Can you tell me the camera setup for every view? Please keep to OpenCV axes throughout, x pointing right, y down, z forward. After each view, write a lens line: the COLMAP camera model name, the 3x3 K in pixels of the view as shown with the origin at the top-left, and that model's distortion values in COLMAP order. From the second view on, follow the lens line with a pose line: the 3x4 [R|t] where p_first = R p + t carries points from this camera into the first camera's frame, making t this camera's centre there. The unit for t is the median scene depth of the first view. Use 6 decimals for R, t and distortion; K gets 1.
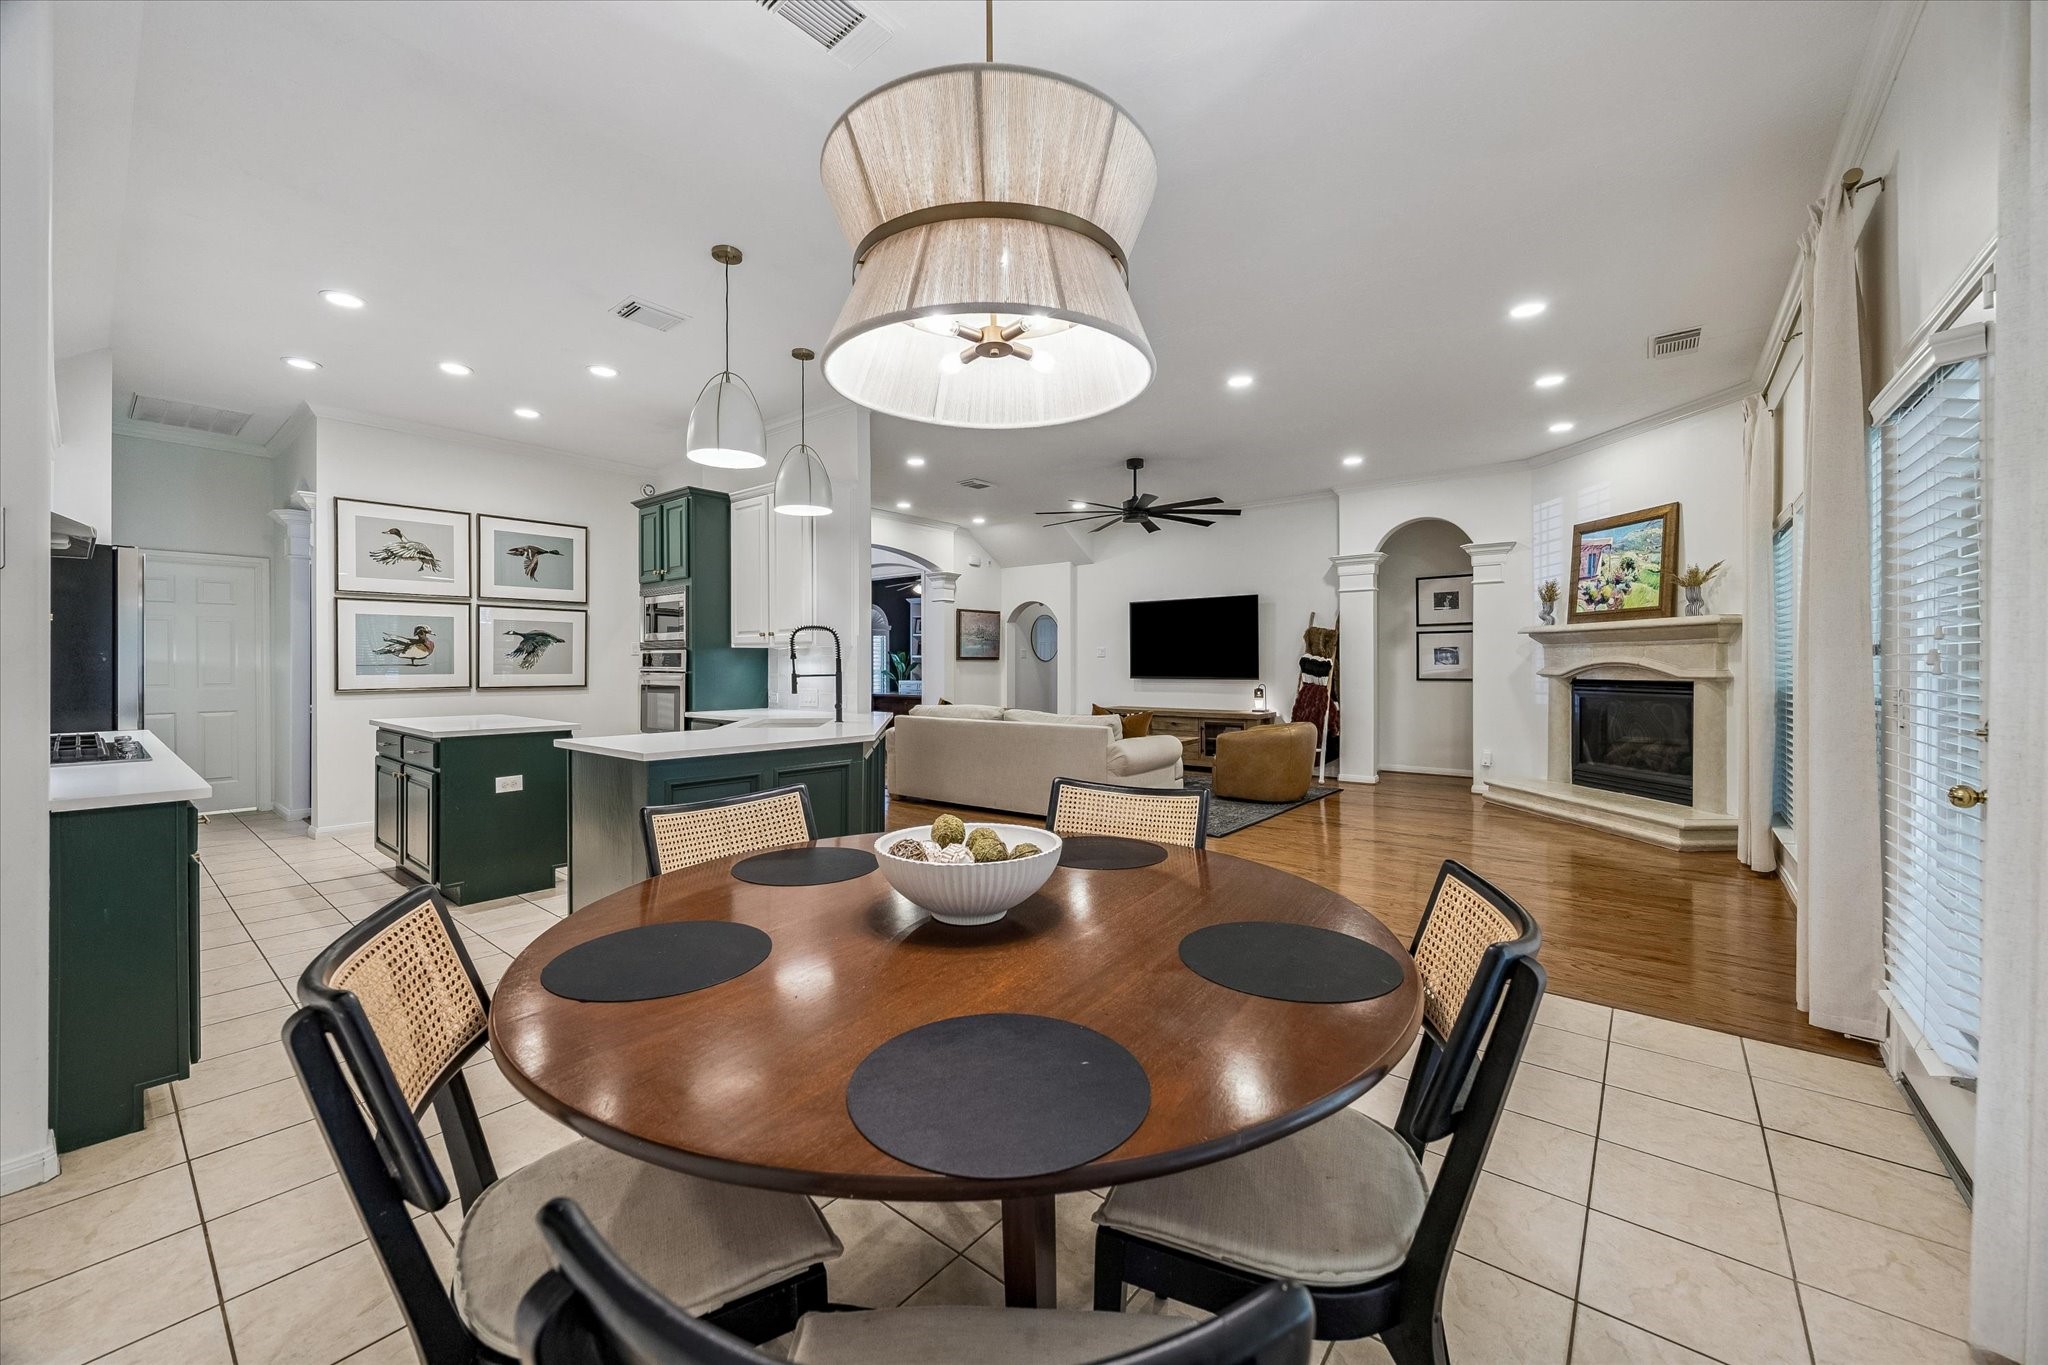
lens RADIAL K [[790.1, 0, 1015.6], [0, 790.1, 676.5], [0, 0, 1]] dist [-0.001134, -0.000087]
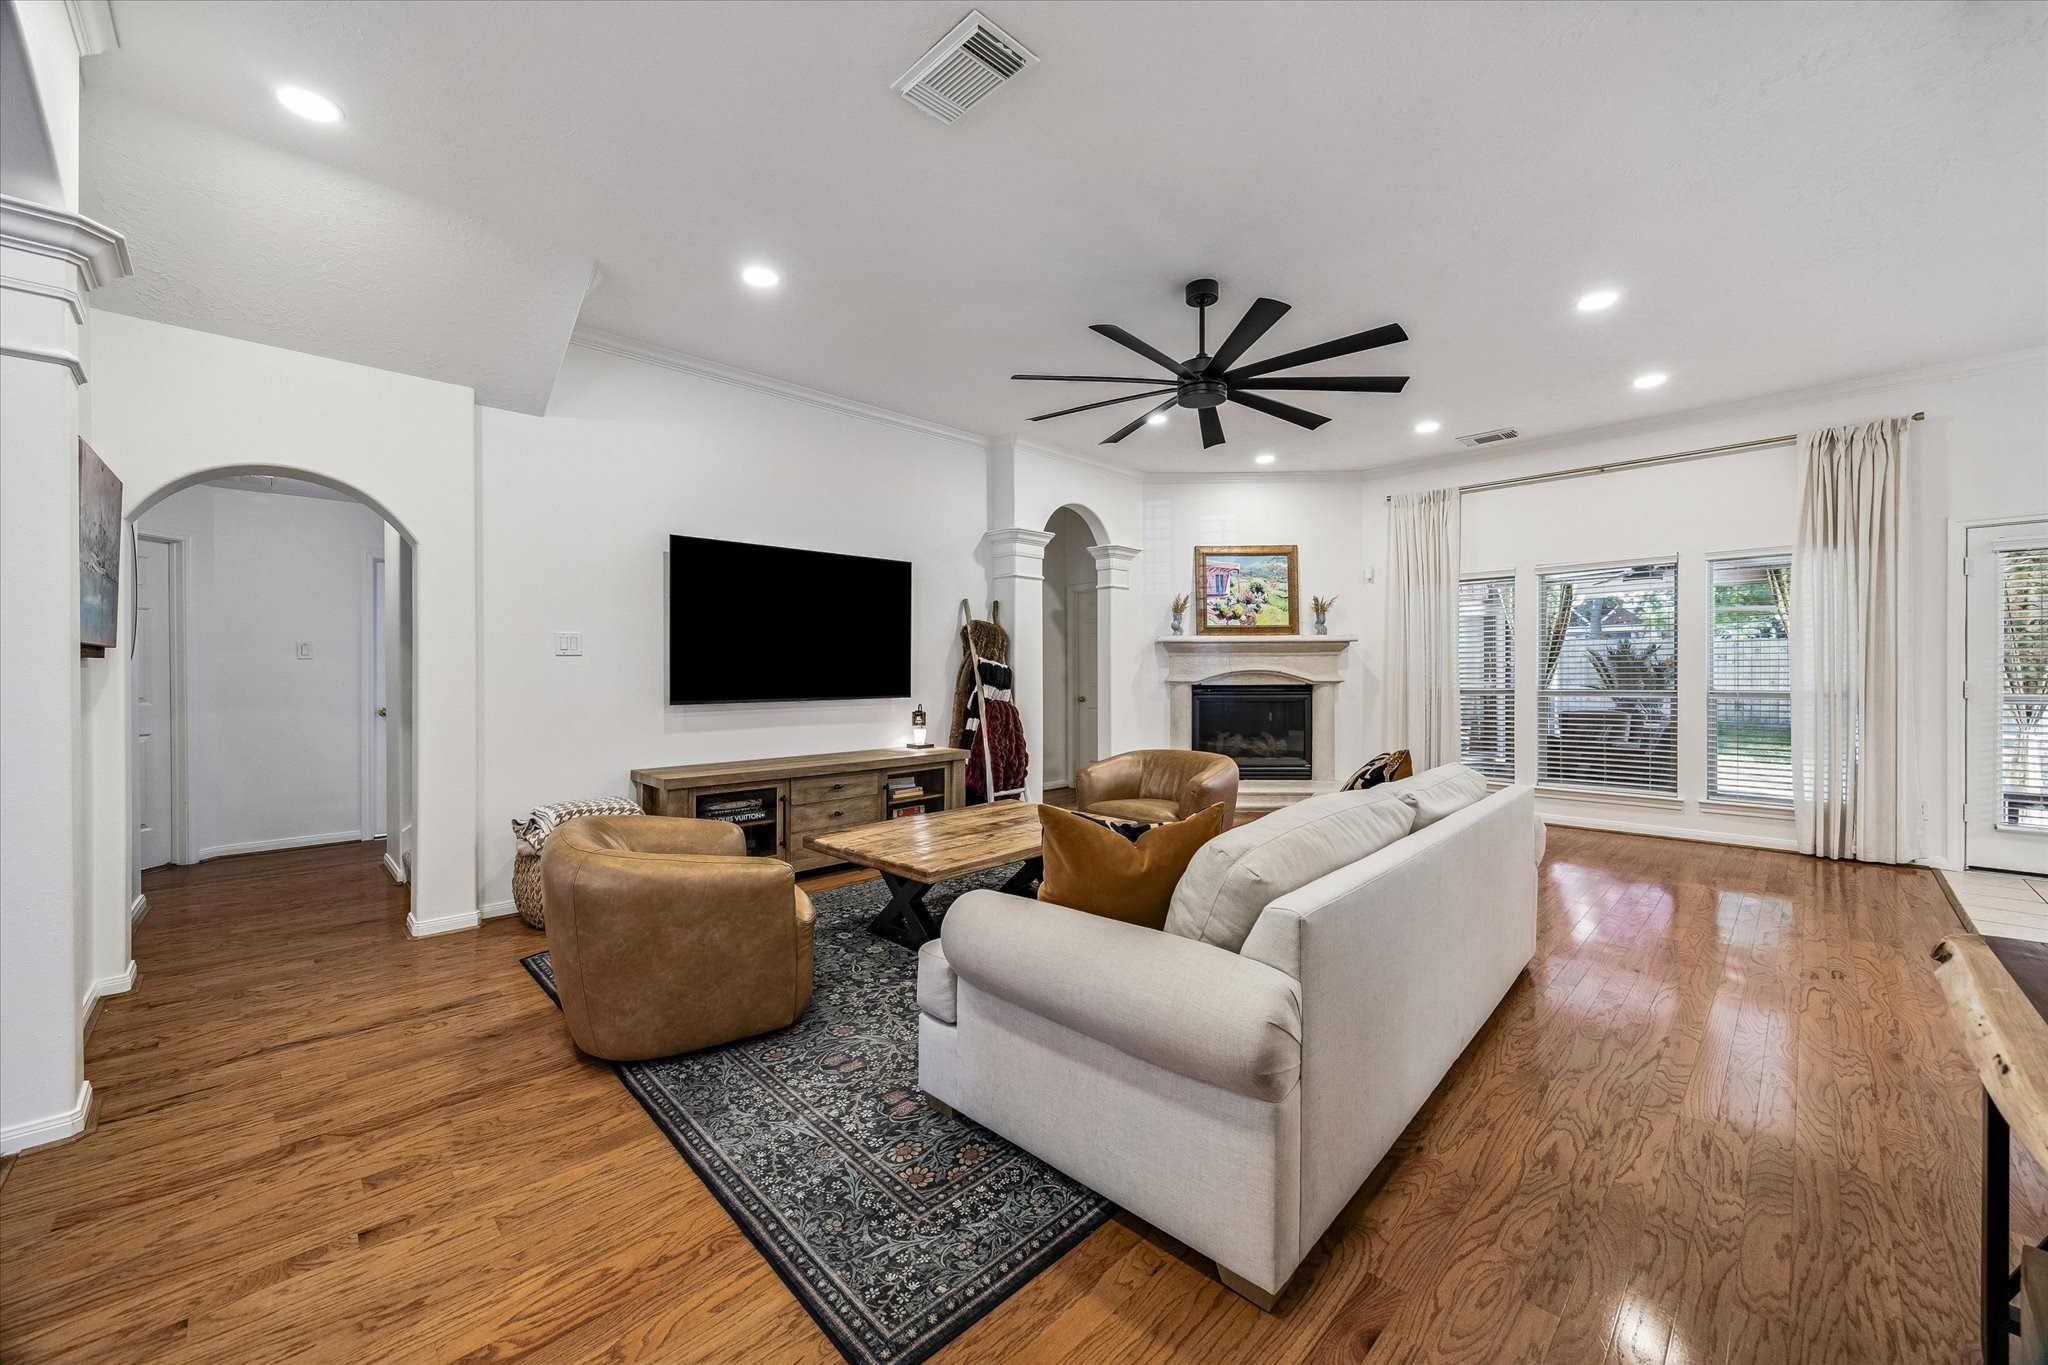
lens RADIAL K [[790.1, 0, 1015.6], [0, 790.1, 676.5], [0, 0, 1]] dist [-0.001134, -0.000087]
pose [[0.104991, -0.002251, 0.994471, -0.428956], [0.018721, 0.999825, 0.000287, -0.015030], [-0.994297, 0.018587, 0.105015, 1.173964]]
